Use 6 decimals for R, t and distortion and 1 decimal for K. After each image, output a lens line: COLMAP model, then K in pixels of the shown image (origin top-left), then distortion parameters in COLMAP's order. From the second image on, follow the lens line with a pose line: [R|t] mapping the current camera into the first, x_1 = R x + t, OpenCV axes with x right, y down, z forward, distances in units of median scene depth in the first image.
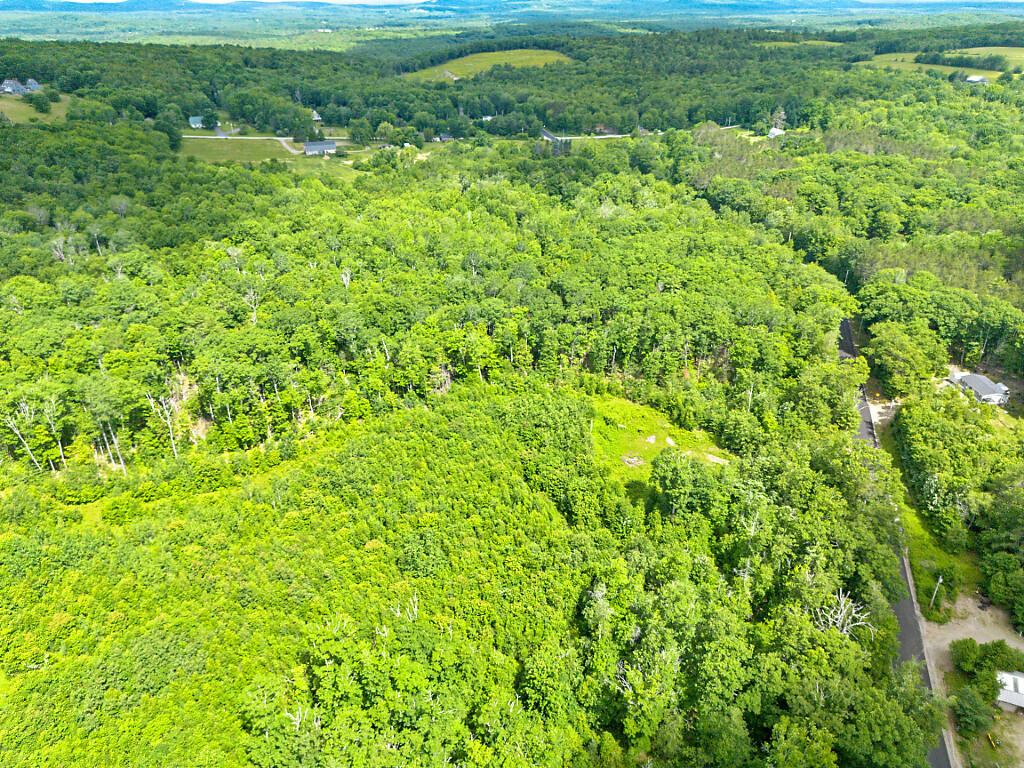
lens RADIAL K [[711.6, 0, 514.9], [0, 711.6, 387.2], [0, 0, 1]] dist [0.068425, -0.062111]
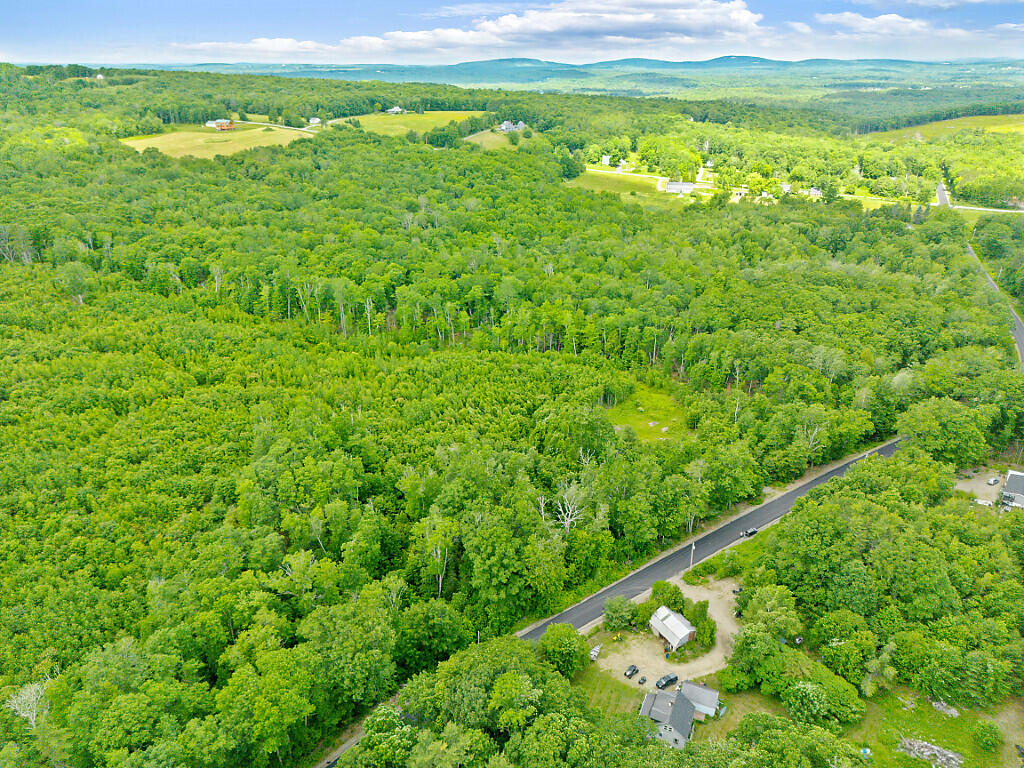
lens RADIAL K [[711.6, 0, 514.9], [0, 711.6, 387.2], [0, 0, 1]] dist [0.068425, -0.062111]
pose [[0.774135, 0.265050, -0.574859, 0.279907], [-0.301456, 0.952895, 0.033395, 0.017743], [0.556632, 0.147443, 0.817570, -0.054511]]
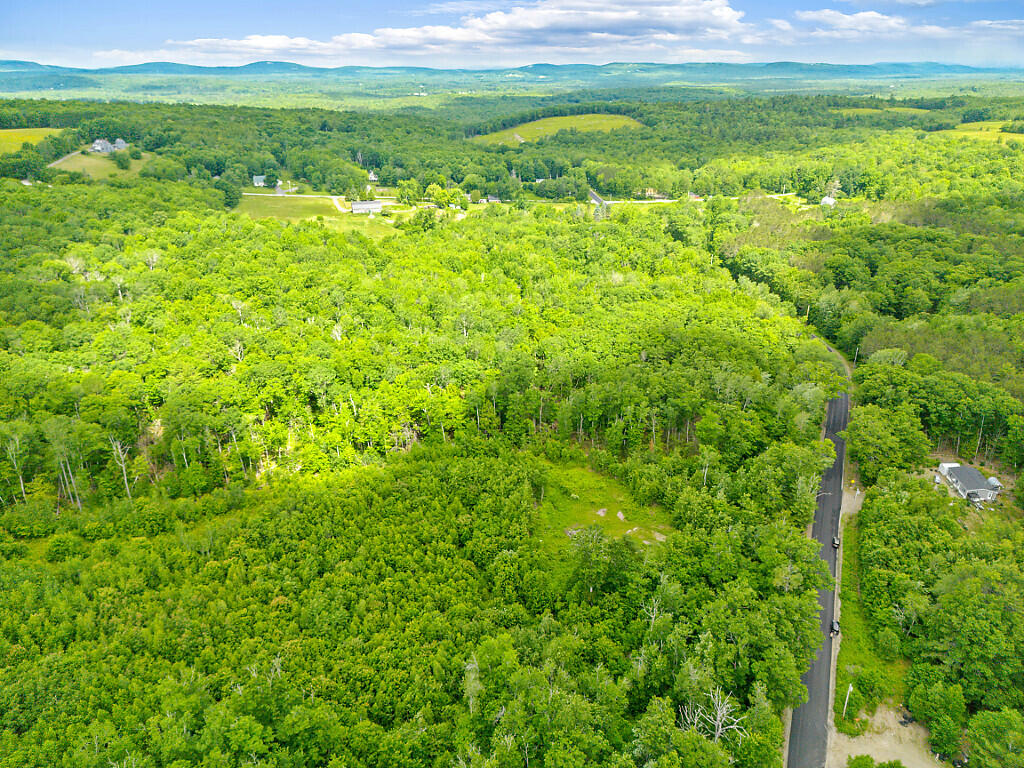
lens RADIAL K [[724.7, 0, 514.4], [0, 724.7, 384.4], [0, 0, 1]] dist [0.067539, -0.059210]
pose [[0.992912, 0.049624, -0.107994, 0.069556], [-0.058204, 0.995268, -0.077805, -0.006822], [0.103622, 0.083540, 0.991102, -0.005514]]
